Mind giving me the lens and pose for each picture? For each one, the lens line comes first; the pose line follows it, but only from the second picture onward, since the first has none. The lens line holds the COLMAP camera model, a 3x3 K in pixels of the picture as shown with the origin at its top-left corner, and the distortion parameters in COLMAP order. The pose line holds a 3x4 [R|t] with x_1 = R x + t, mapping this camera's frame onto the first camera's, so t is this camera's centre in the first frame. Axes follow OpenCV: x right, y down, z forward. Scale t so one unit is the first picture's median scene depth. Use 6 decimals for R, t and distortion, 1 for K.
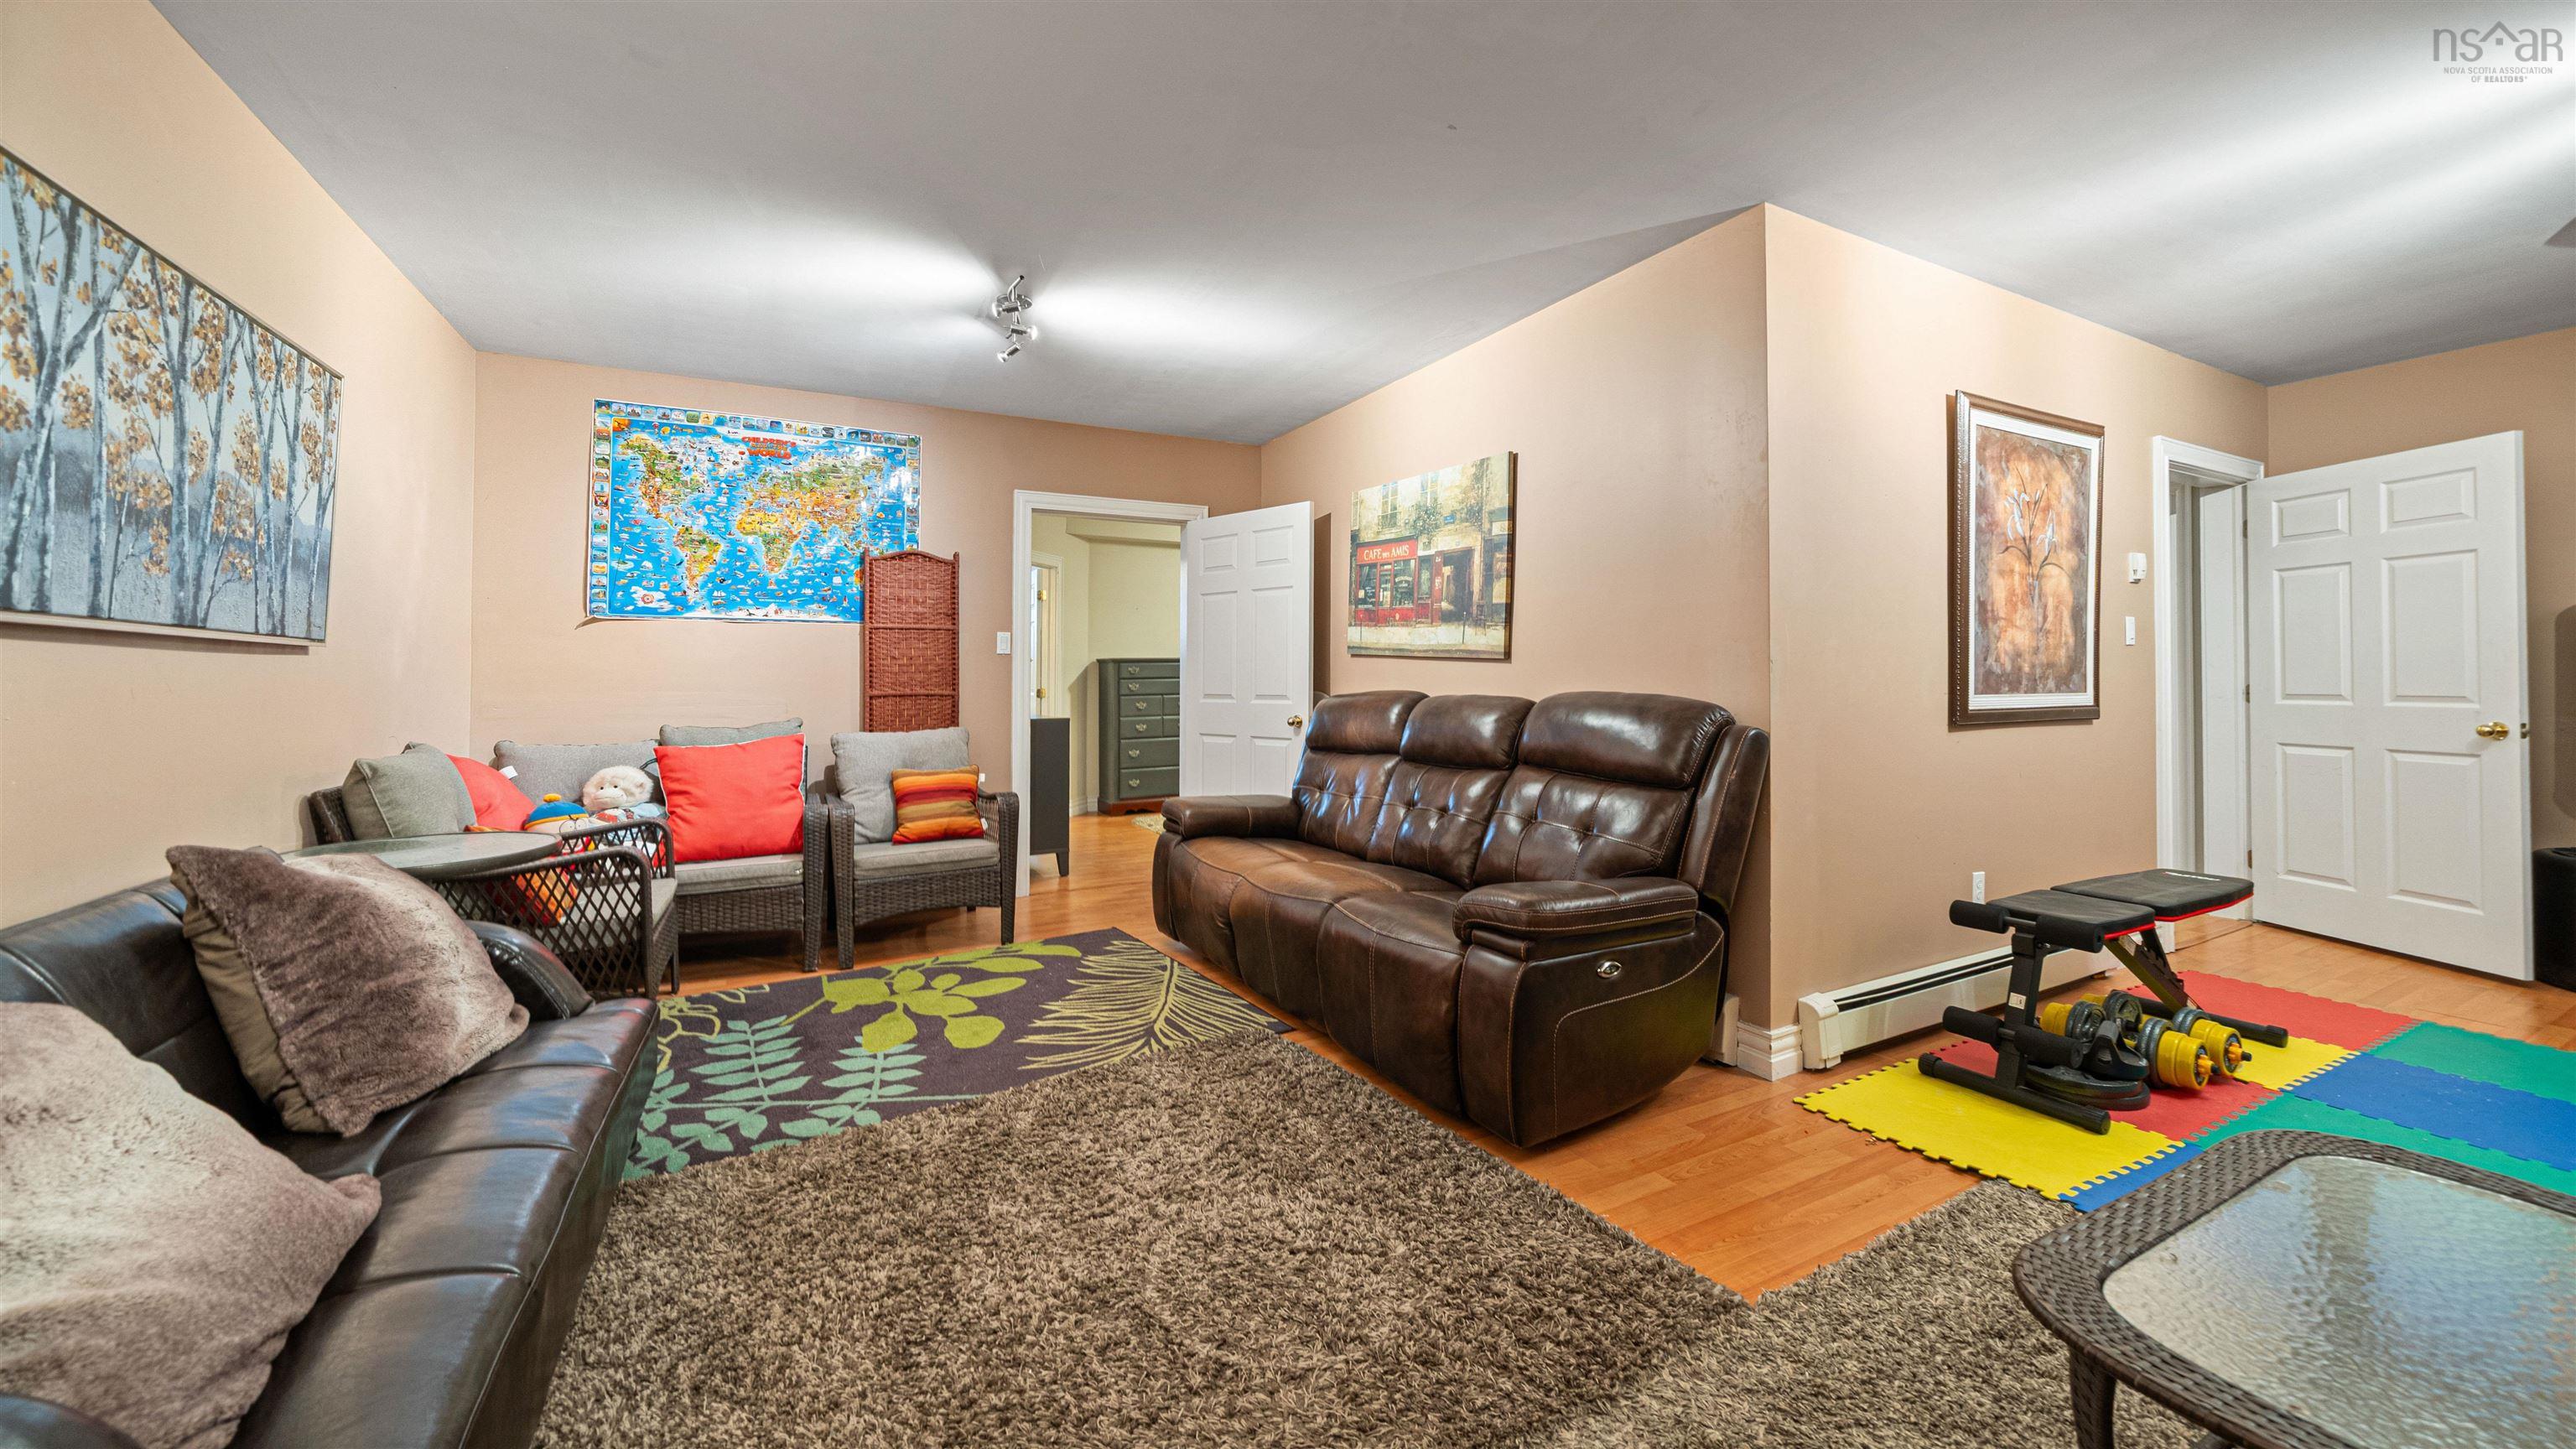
lens RADIAL K [[954.4, 0, 1266.9], [0, 954.4, 658.2], [0, 0, 1]] dist [-0.001093, 0.000018]
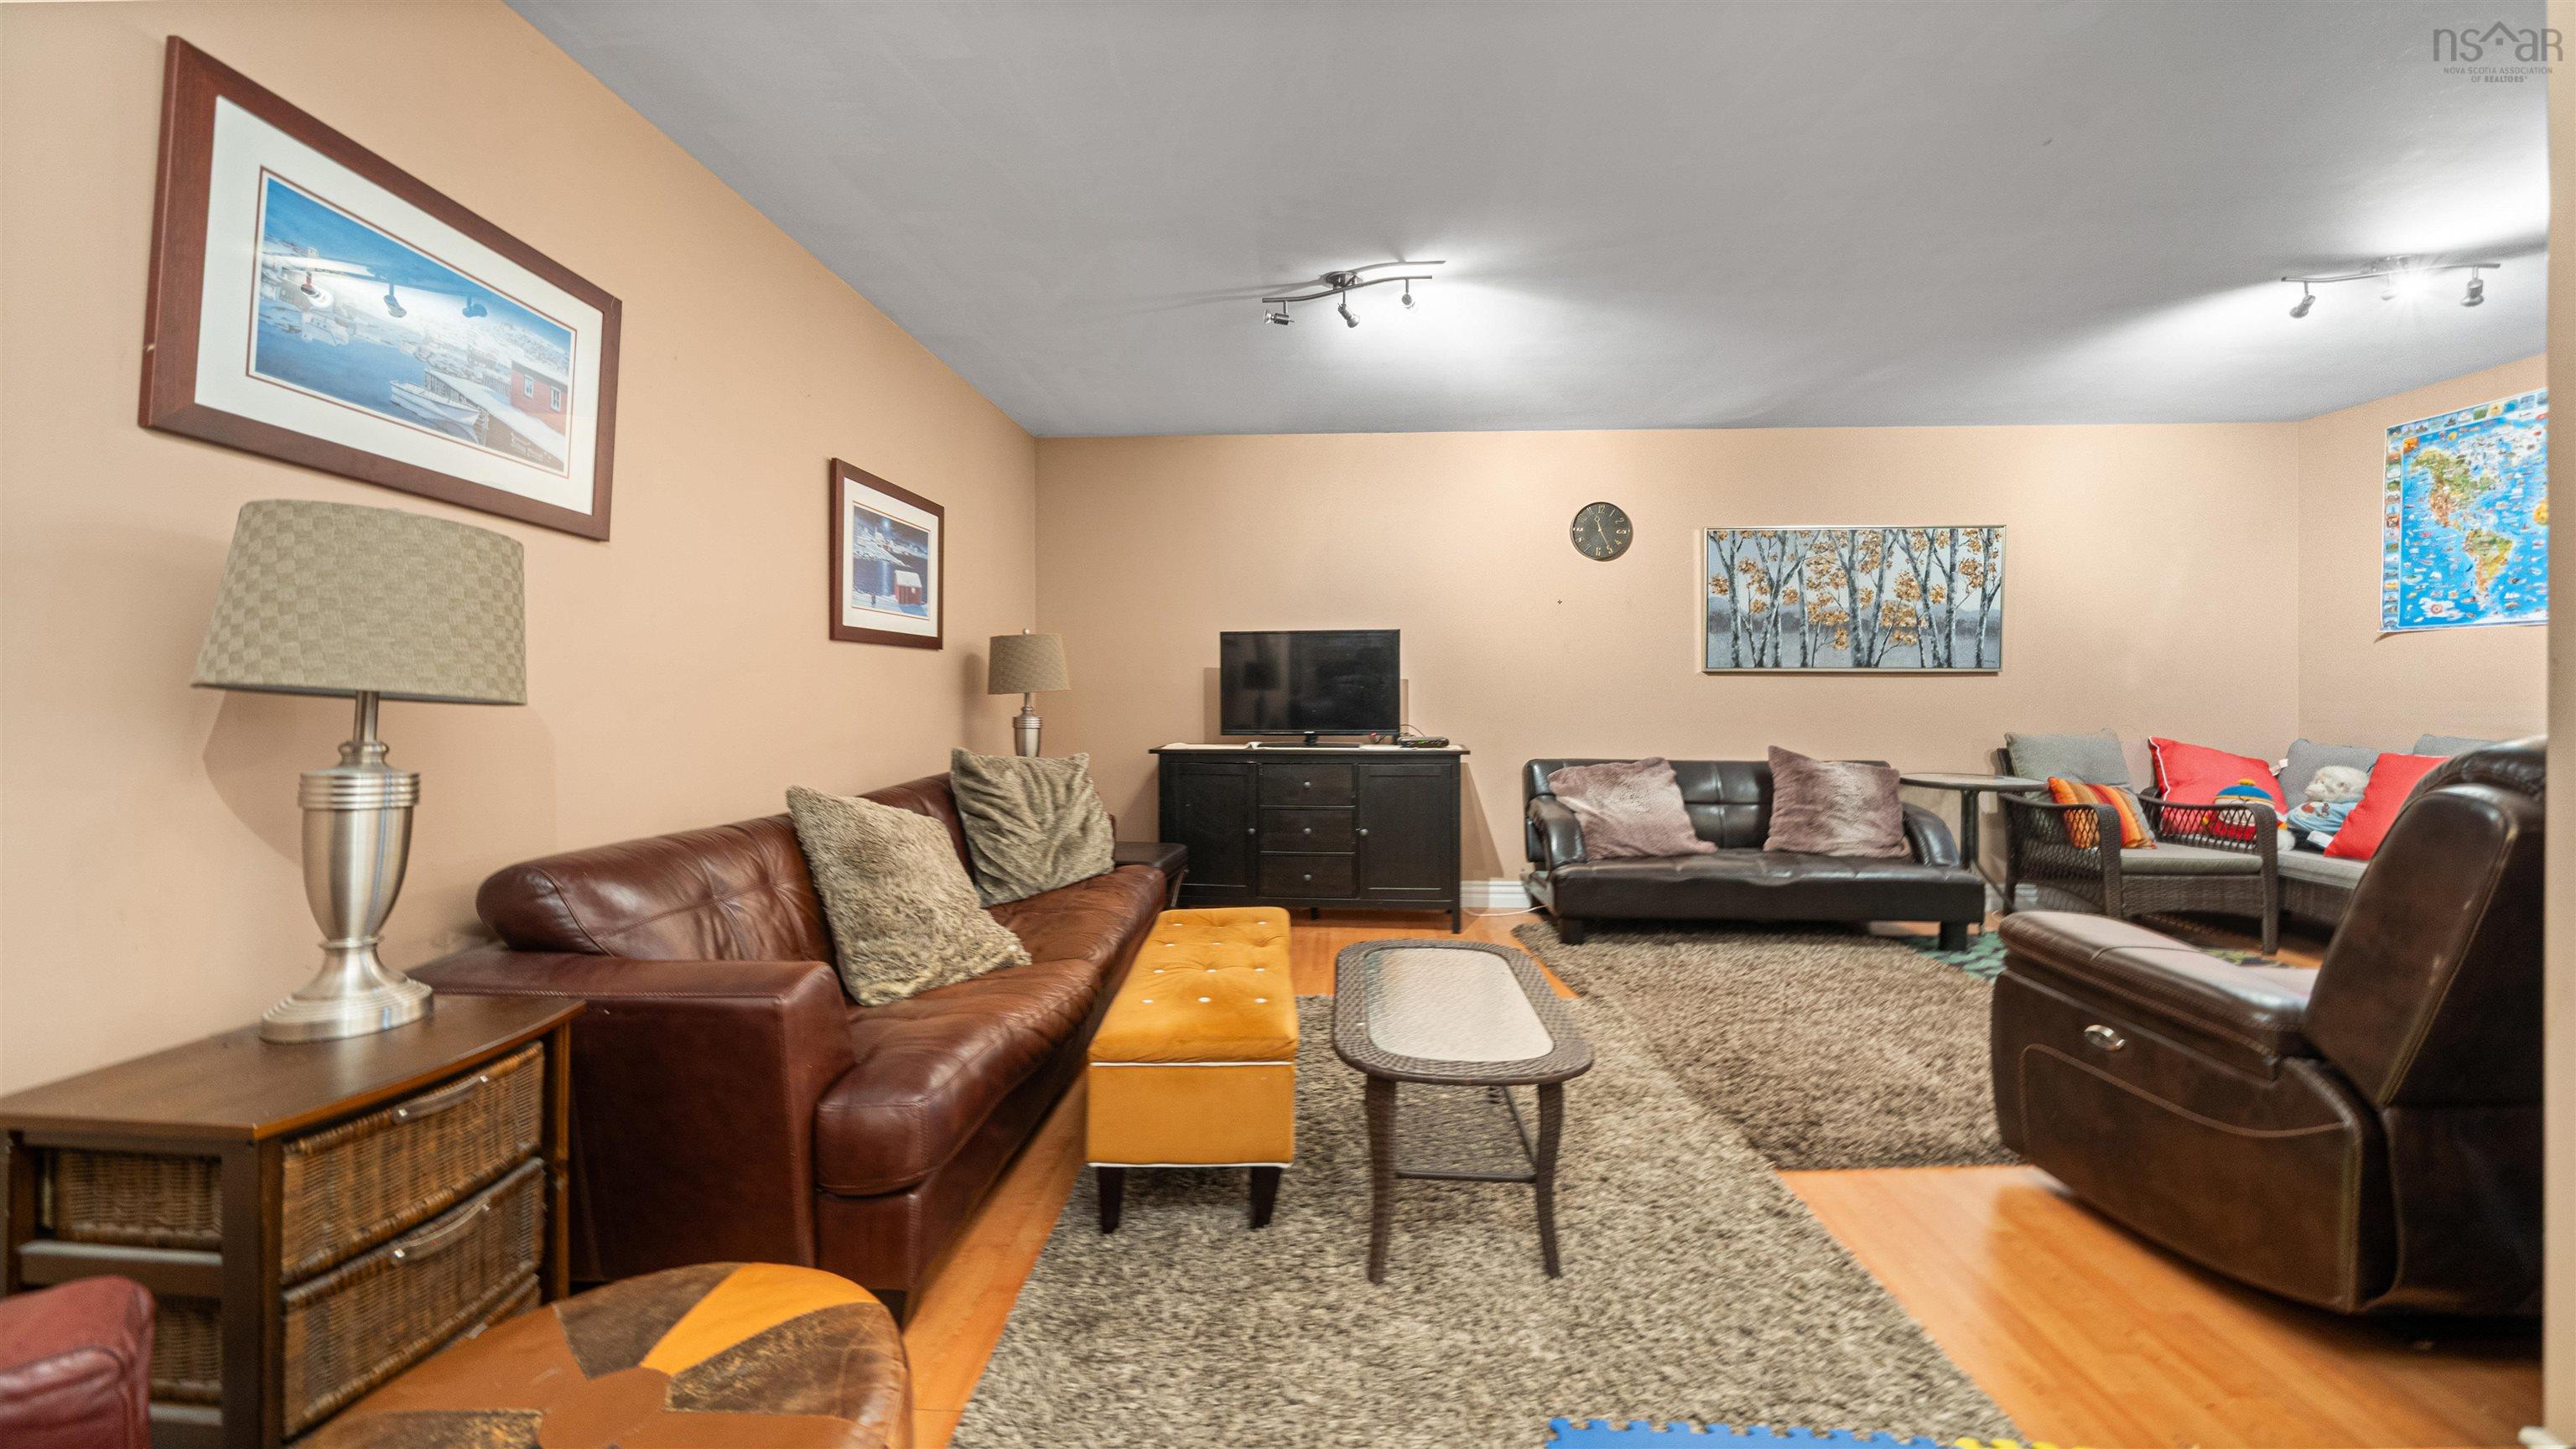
lens RADIAL K [[933.3, 0, 1283.9], [0, 933.3, 691.3], [0, 0, 1]] dist [-0.002910, -0.000543]
pose [[-0.520539, 0.005380, -0.853821, 1.084892], [0.020767, 0.999764, -0.006361, 0.007642], [0.853585, -0.021042, -0.520528, 0.615235]]
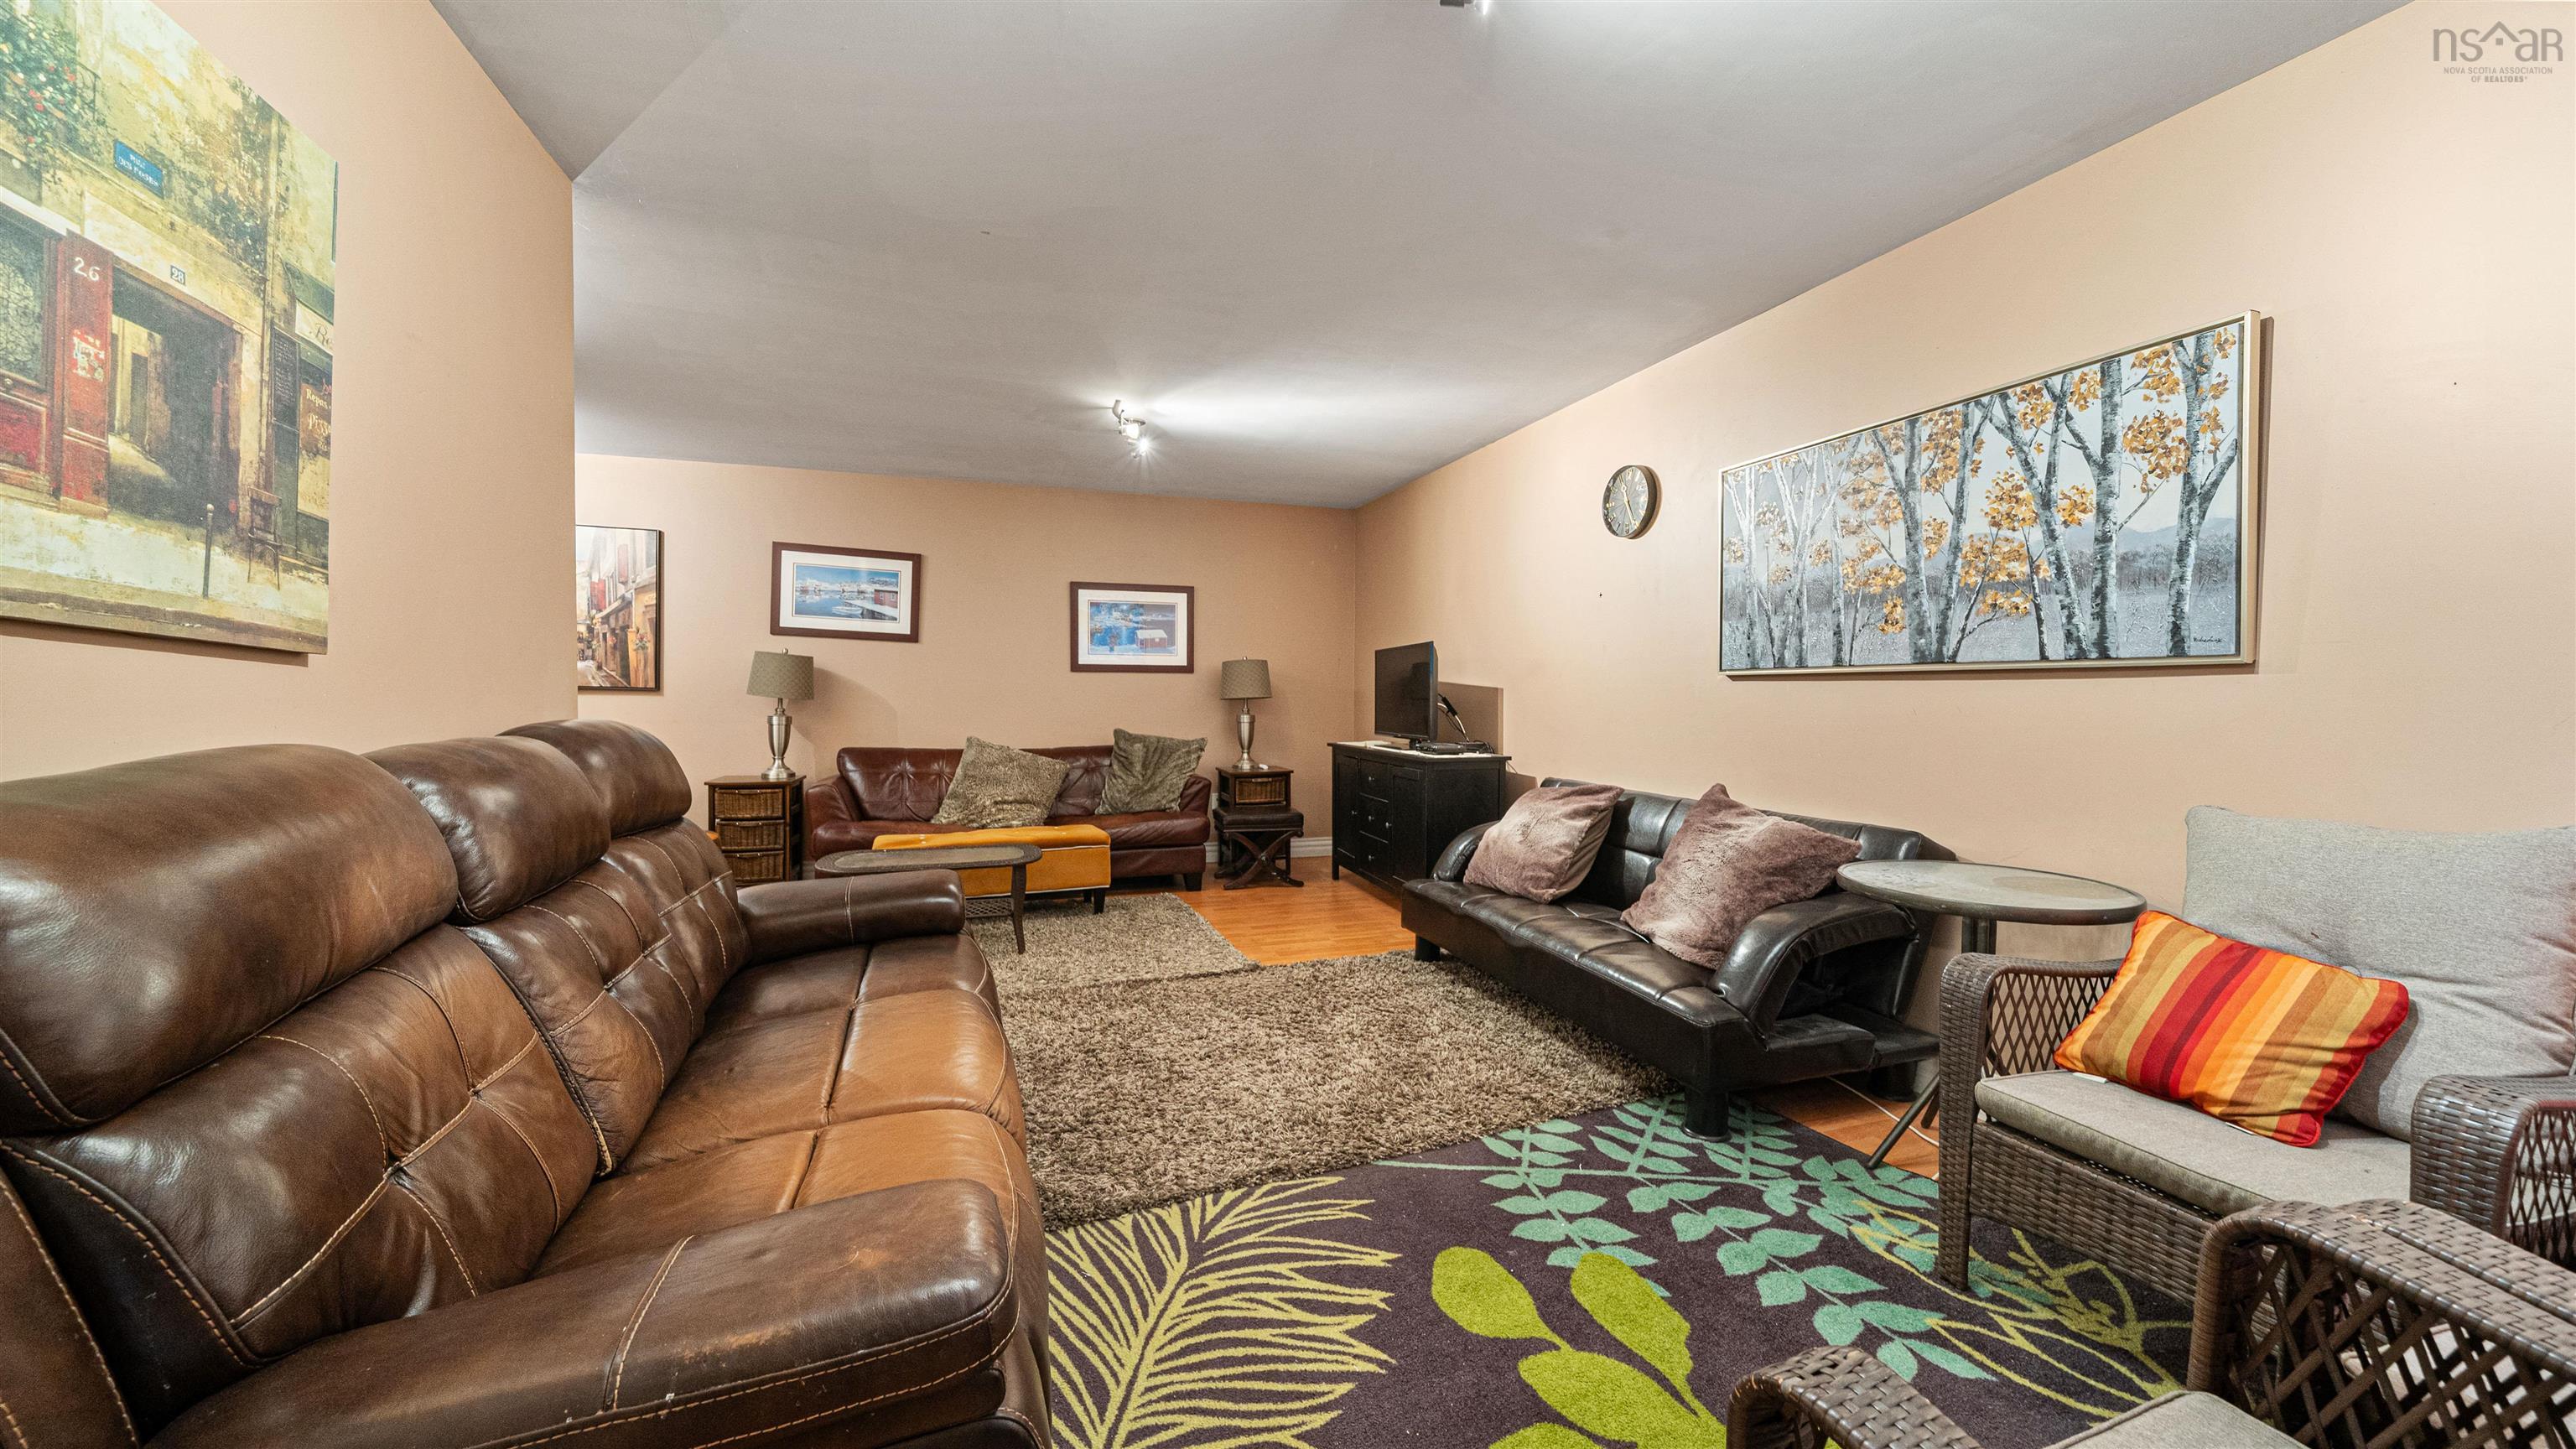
lens RADIAL K [[913.9, 0, 1246.5], [0, 913.9, 717.8], [0, 0, 1]] dist [-0.002880, -0.000311]
pose [[-0.982640, -0.006050, 0.185423, -0.261105], [-0.005780, 0.999981, 0.001998, 0.029480], [-0.185432, 0.000891, -0.982657, 1.557746]]
